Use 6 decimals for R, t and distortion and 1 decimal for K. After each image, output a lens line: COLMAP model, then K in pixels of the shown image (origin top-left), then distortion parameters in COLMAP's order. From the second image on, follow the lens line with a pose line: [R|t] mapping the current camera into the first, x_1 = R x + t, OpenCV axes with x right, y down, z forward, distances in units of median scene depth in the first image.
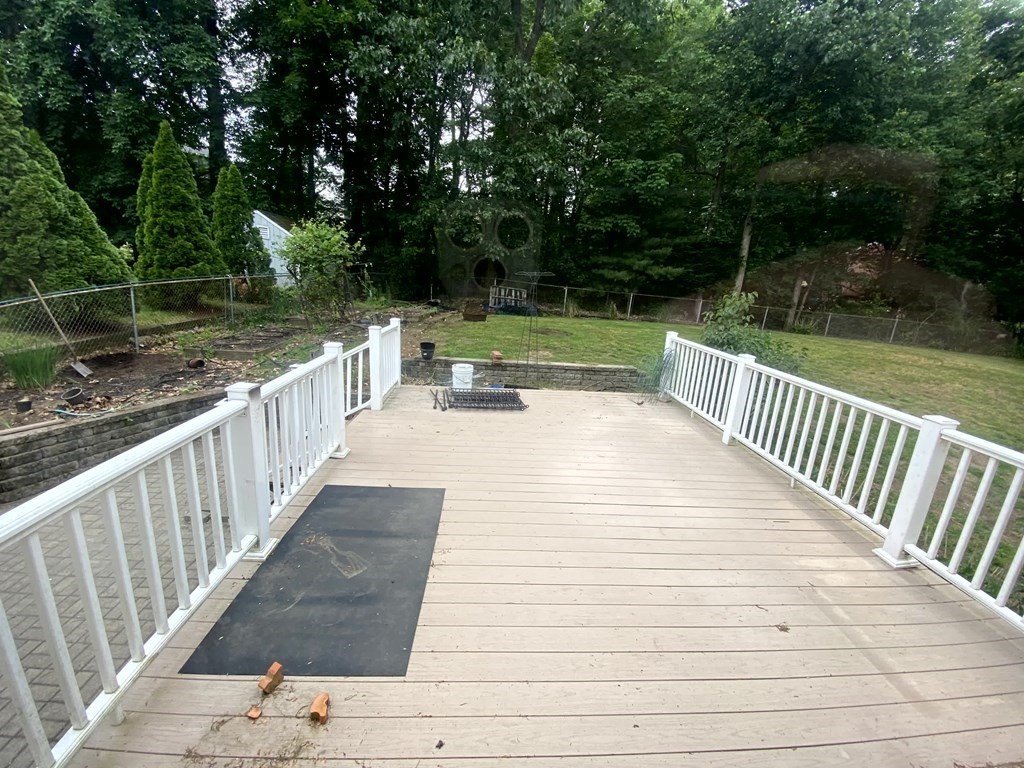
lens RADIAL K [[410.6, 0, 511.2], [0, 410.6, 379.6], [0, 0, 1]] dist [0.026426, -0.023426]
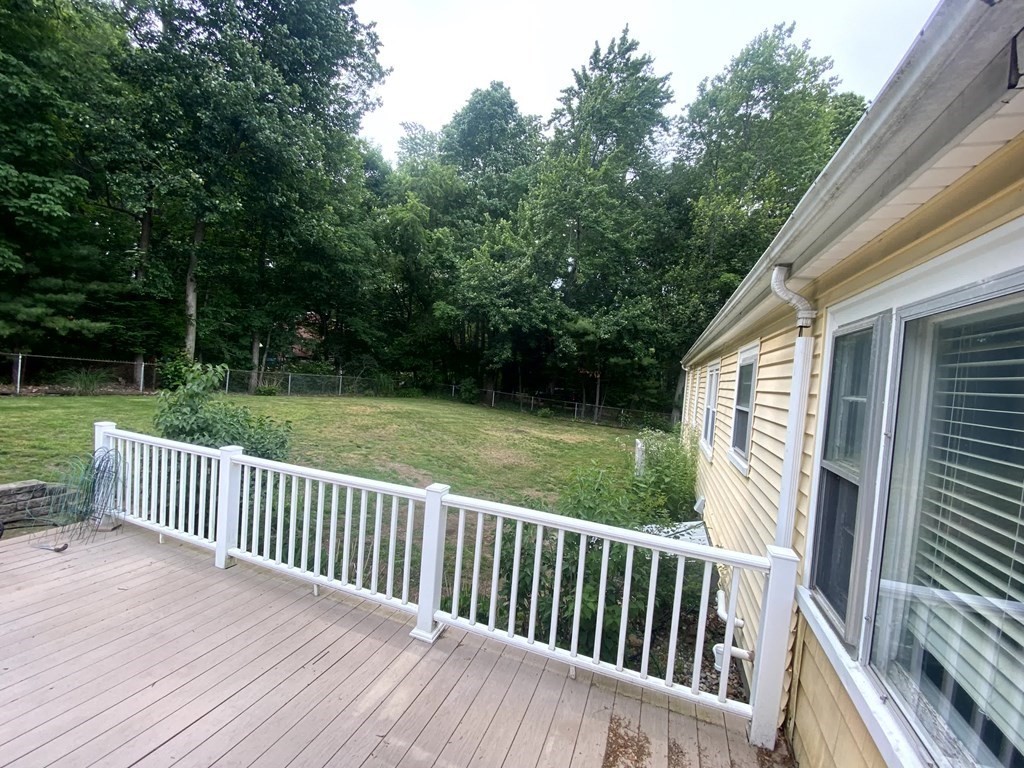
lens RADIAL K [[410.6, 0, 511.2], [0, 410.6, 379.6], [0, 0, 1]] dist [0.026426, -0.023426]
pose [[0.403180, -0.057330, 0.913323, 0.041044], [0.182480, 0.983029, -0.018849, -0.041621], [-0.896742, 0.174263, 0.406799, 0.101298]]
